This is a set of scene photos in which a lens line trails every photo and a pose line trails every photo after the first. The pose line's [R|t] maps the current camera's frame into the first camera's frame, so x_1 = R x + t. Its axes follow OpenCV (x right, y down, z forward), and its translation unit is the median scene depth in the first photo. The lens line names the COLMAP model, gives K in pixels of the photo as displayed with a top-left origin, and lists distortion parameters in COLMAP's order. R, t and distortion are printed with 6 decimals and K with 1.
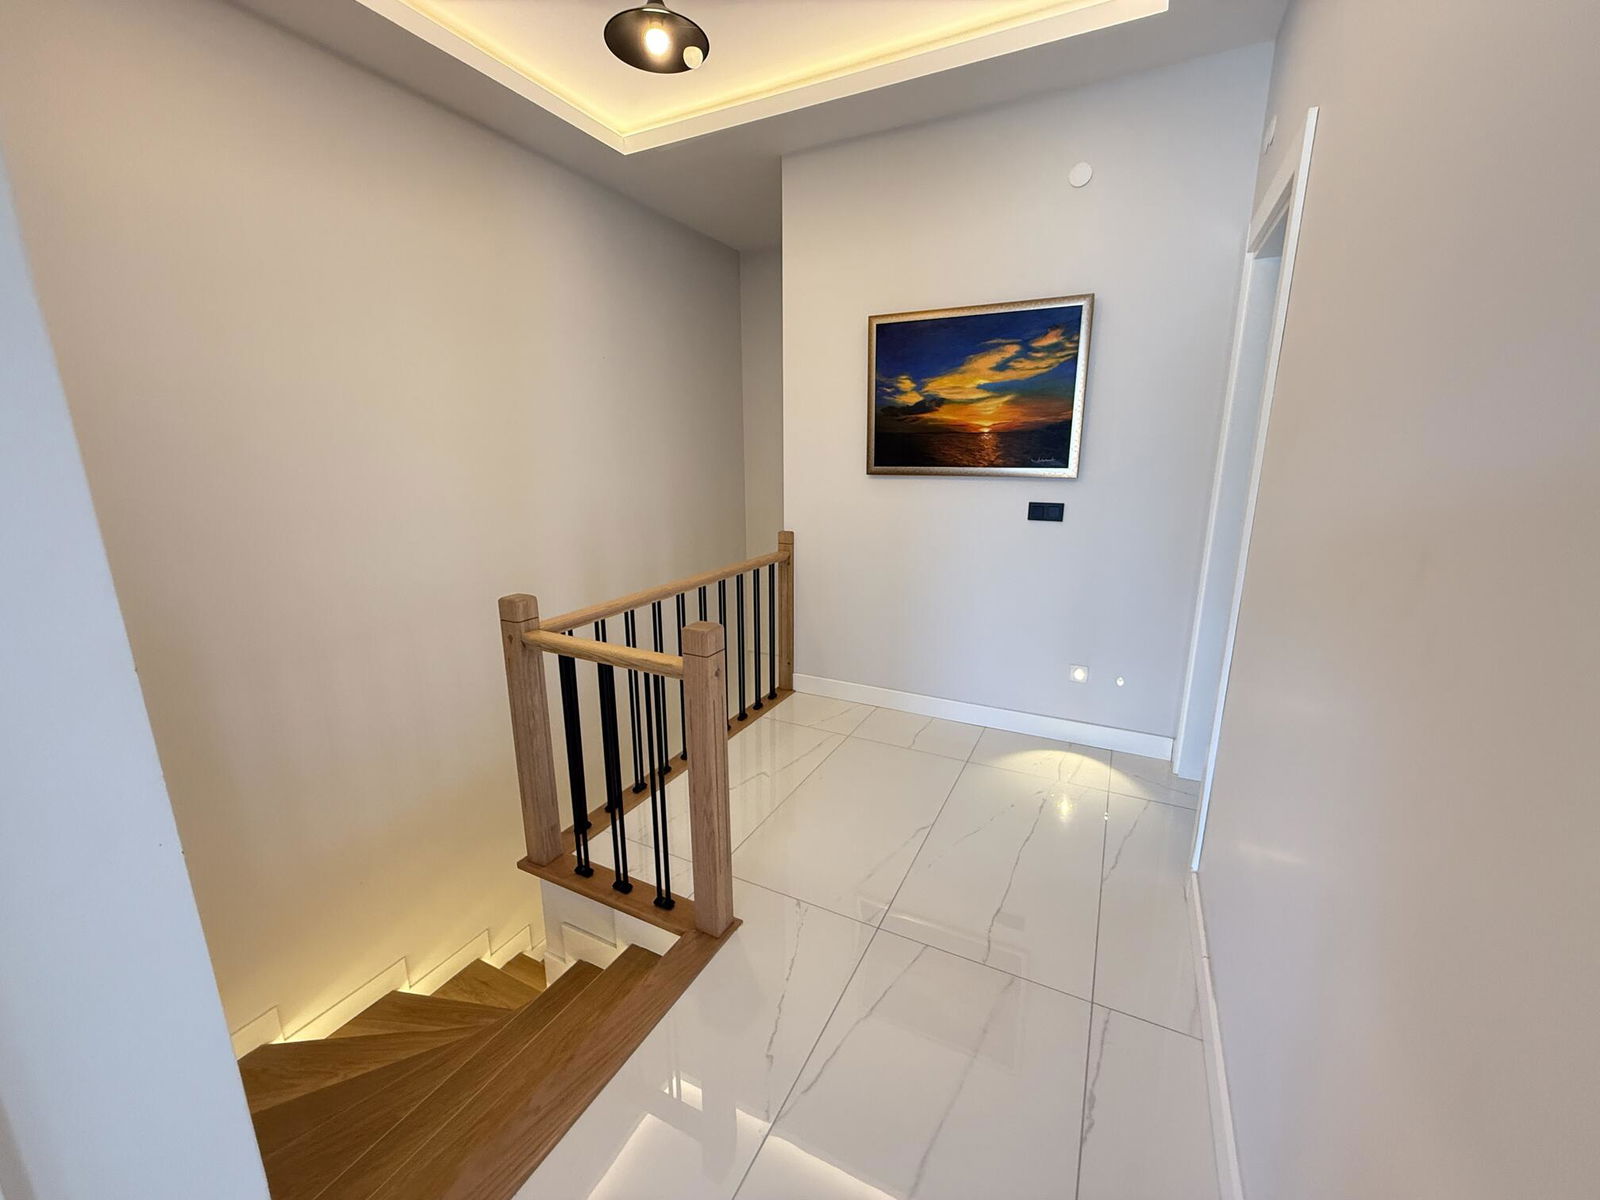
lens RADIAL K [[640.0, 0, 802.9], [0, 640.0, 598.7], [0, 0, 1]] dist [-0.006899, 0.000949]
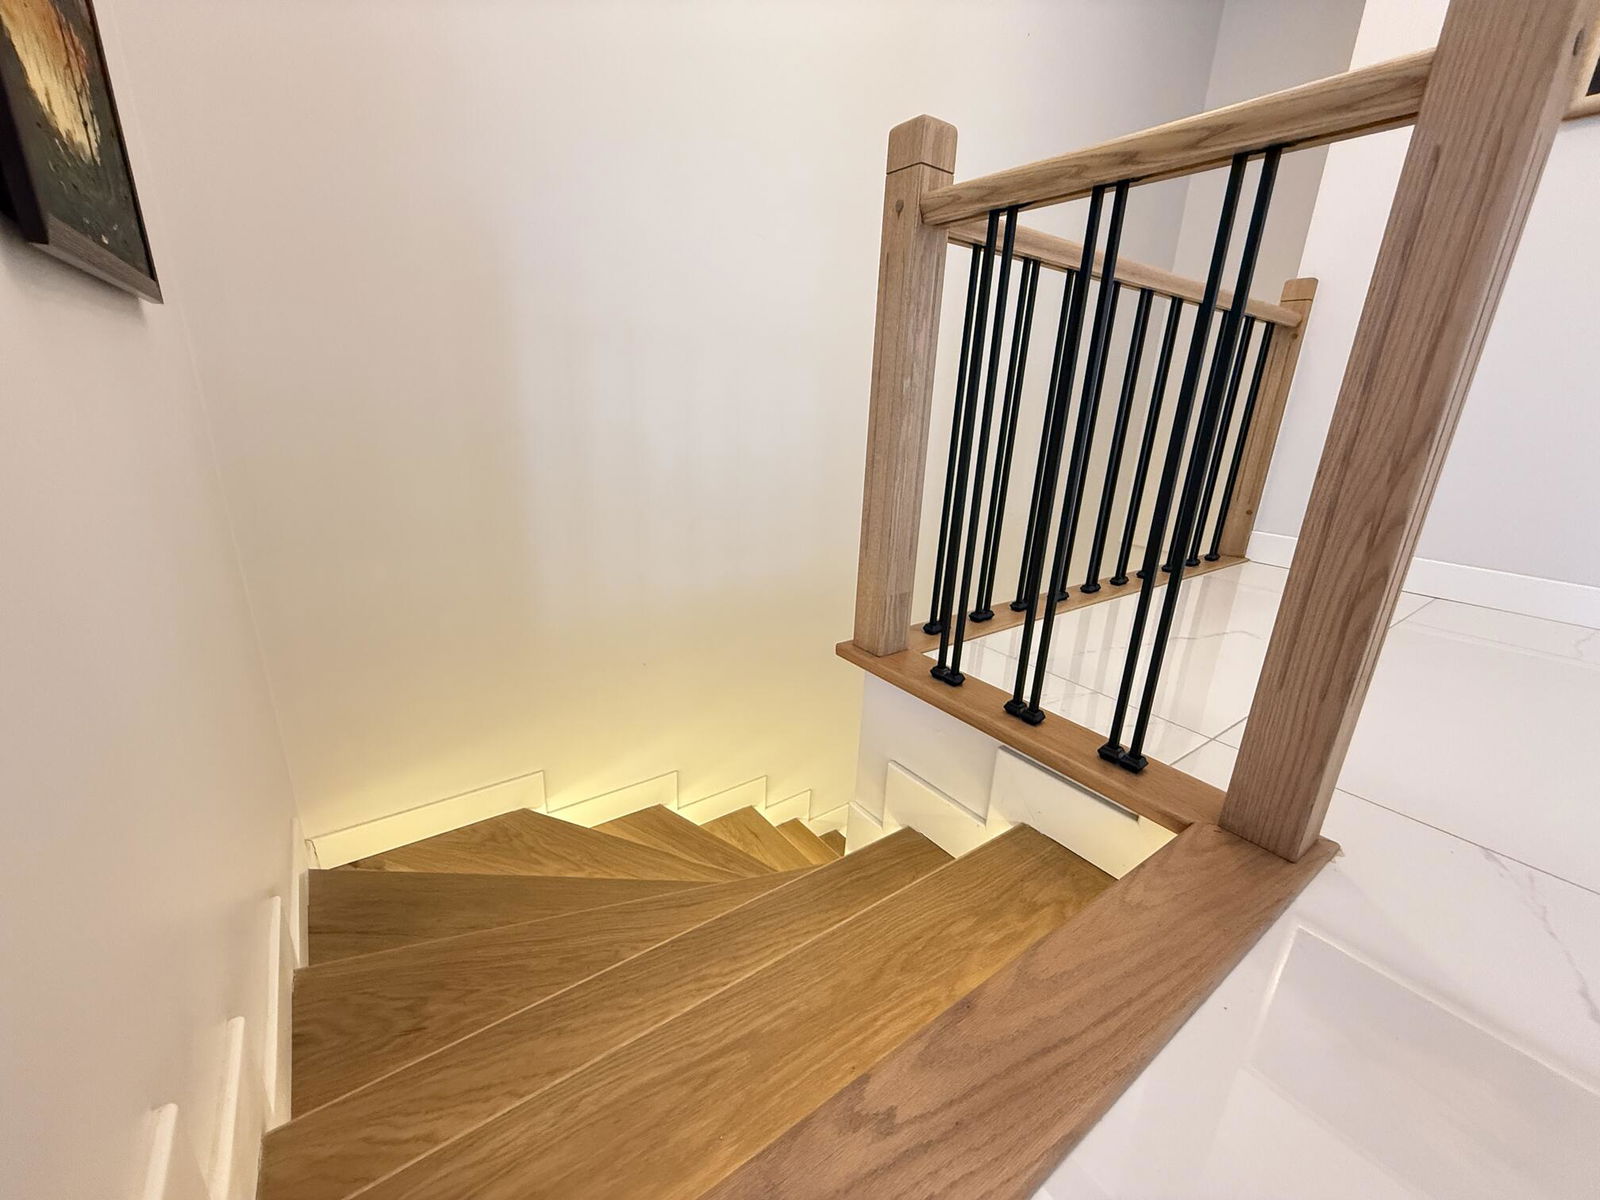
lens RADIAL K [[640.0, 0, 795.5], [0, 640.0, 600.5], [0, 0, 1]] dist [-0.006899, 0.000949]
pose [[0.888880, 0.172129, -0.424574, -0.238349], [-0.143737, 0.984722, 0.098298, 0.330855], [0.435007, -0.026349, 0.900041, 0.447080]]
